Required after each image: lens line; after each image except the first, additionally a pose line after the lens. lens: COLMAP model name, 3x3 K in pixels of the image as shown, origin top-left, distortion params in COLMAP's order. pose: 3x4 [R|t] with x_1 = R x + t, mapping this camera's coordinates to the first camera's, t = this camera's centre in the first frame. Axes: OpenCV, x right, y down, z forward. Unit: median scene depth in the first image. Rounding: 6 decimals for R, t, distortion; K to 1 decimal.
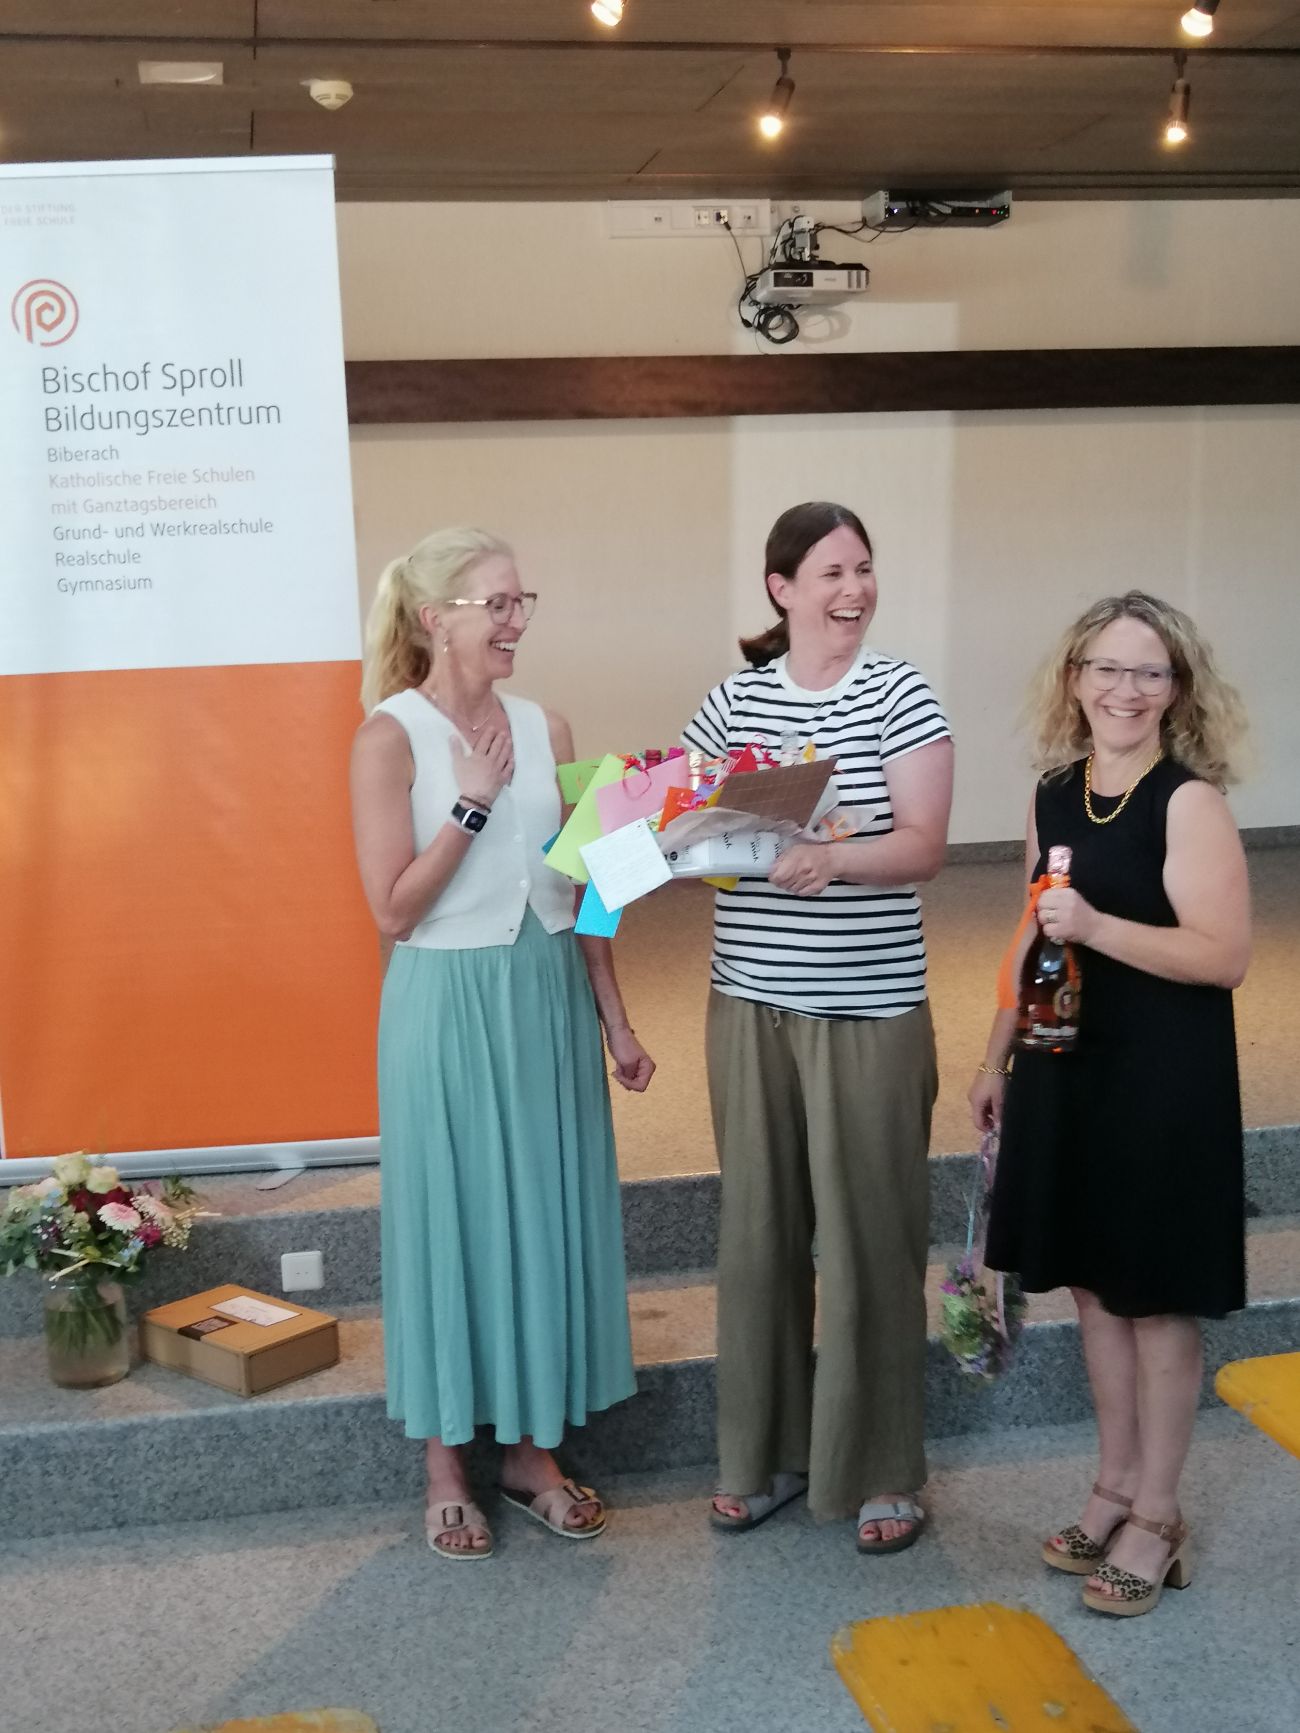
lens RADIAL K [[2081.9, 0, 660.0], [0, 2081.9, 849.9], [0, 0, 1]] dist [-0.001001, 0.000000]
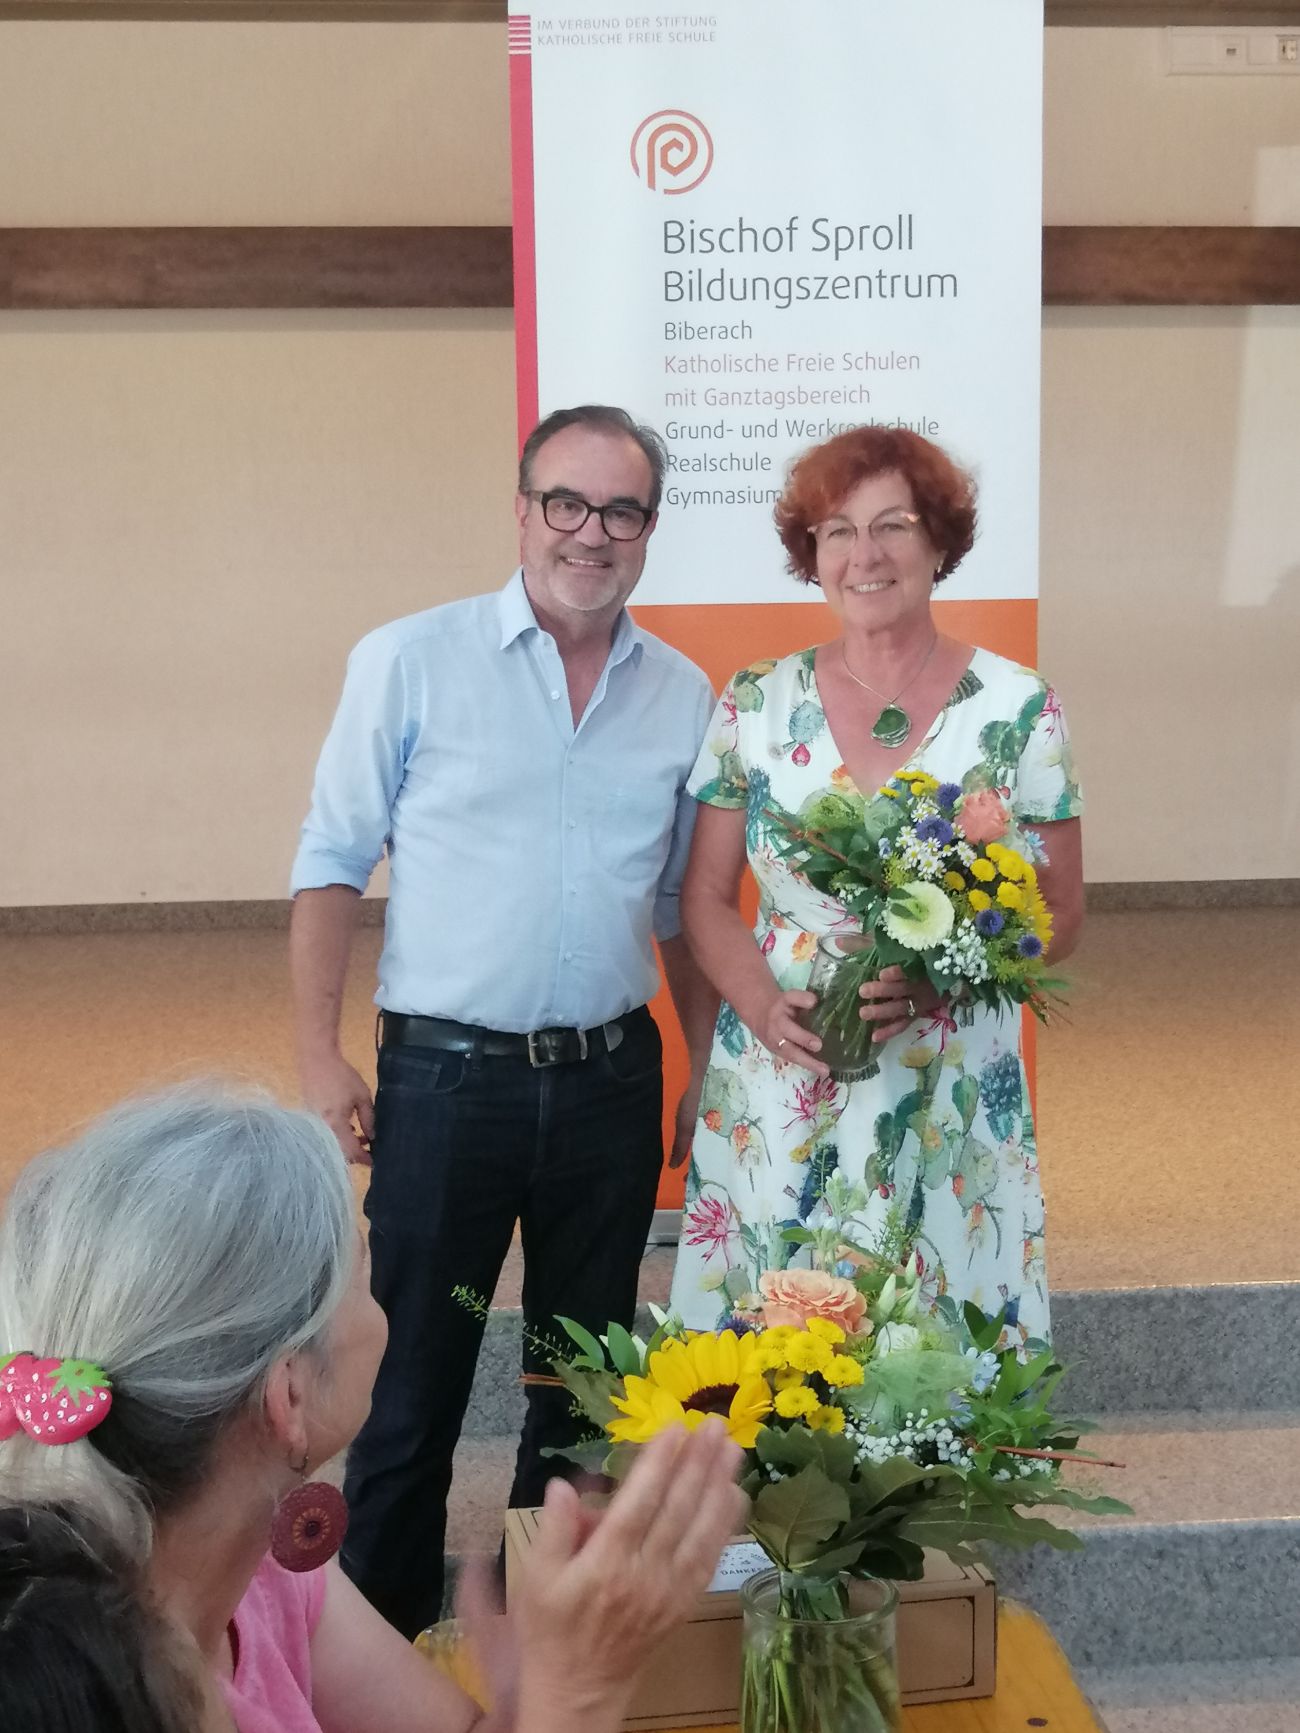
lens RADIAL K [[2676.1, 0, 652.8], [0, 2676.1, 871.0], [0, 0, 1]] dist [-0.003530, 0.000000]
pose [[0.996466, 0.036151, -0.075820, -0.212336], [-0.036091, 0.999346, 0.002166, 0.014313], [0.075849, 0.000579, 0.997119, -0.019538]]
